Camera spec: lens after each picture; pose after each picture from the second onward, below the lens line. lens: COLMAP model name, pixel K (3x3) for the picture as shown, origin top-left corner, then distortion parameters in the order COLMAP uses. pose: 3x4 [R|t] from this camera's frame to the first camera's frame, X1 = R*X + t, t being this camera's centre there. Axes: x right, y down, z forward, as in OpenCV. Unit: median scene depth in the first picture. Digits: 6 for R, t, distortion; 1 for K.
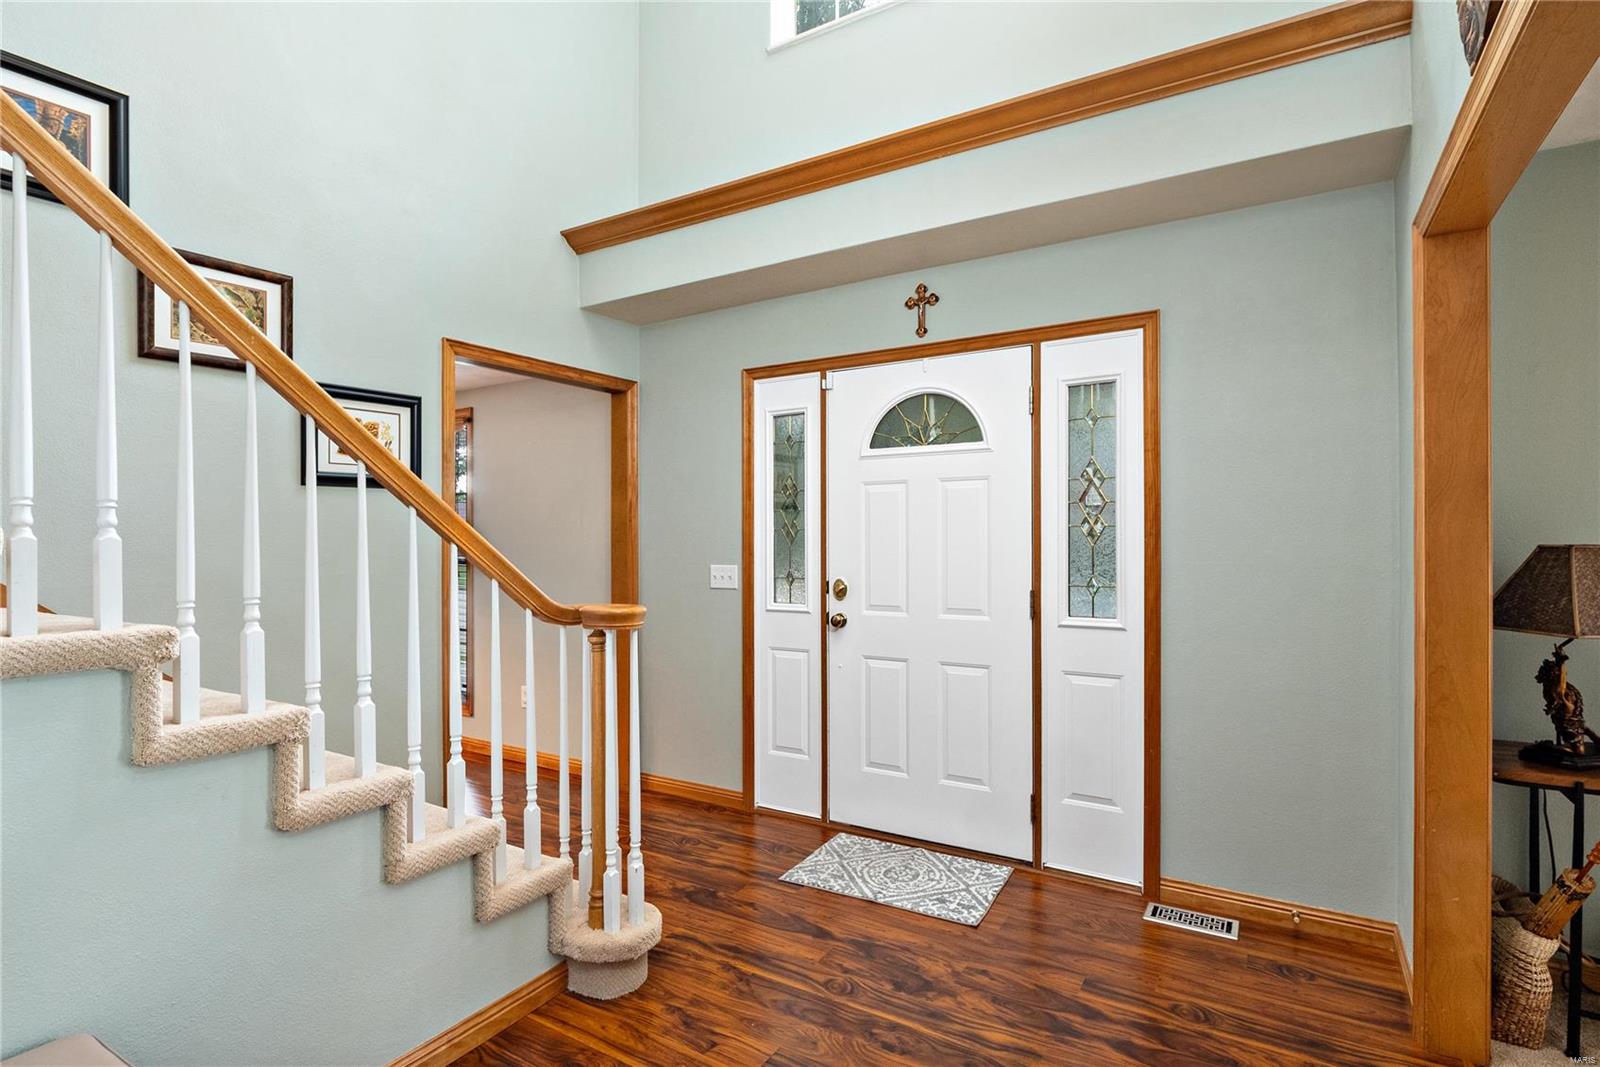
lens RADIAL K [[781.2, 0, 795.4], [0, 781.2, 536.4], [0, 0, 1]] dist [-0.000914, -0.004255]
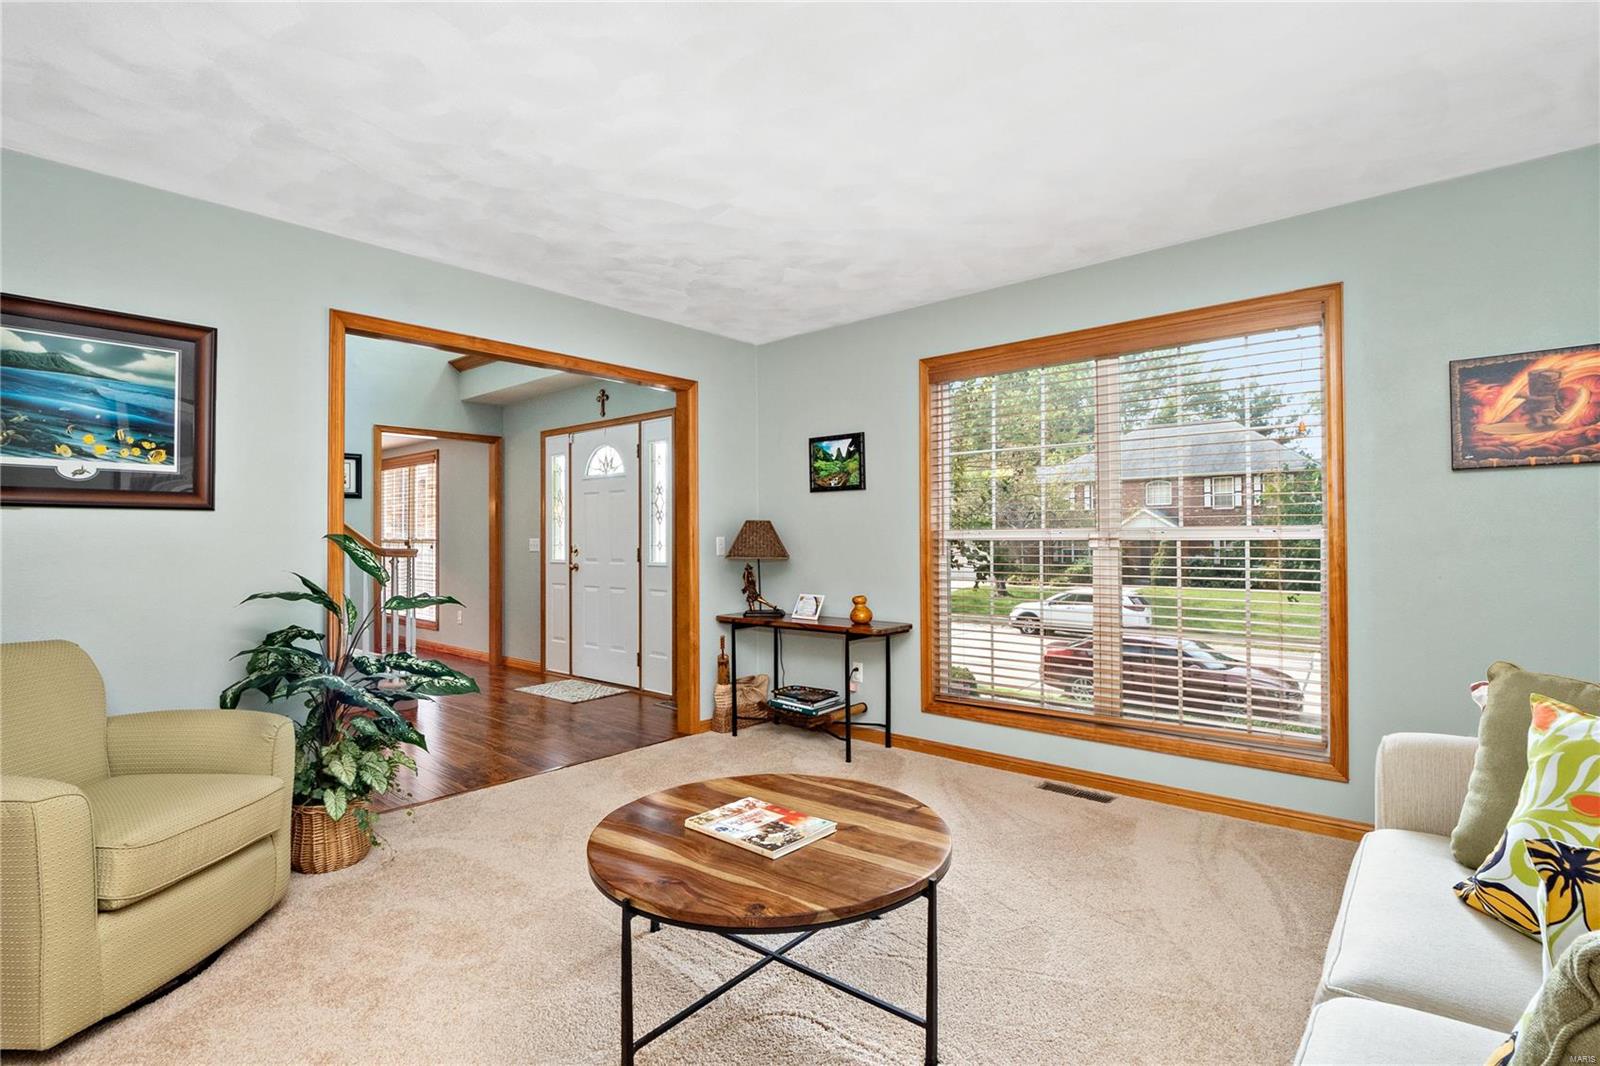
lens RADIAL K [[749.2, 0, 800.4], [0, 749.2, 530.9], [0, 0, 1]] dist [0.000316, 0.000040]
pose [[0.986417, -0.003115, -0.164229, 0.931298], [0.002532, 0.999990, -0.003758, 0.031738], [0.164239, 0.003291, 0.986415, -0.721026]]
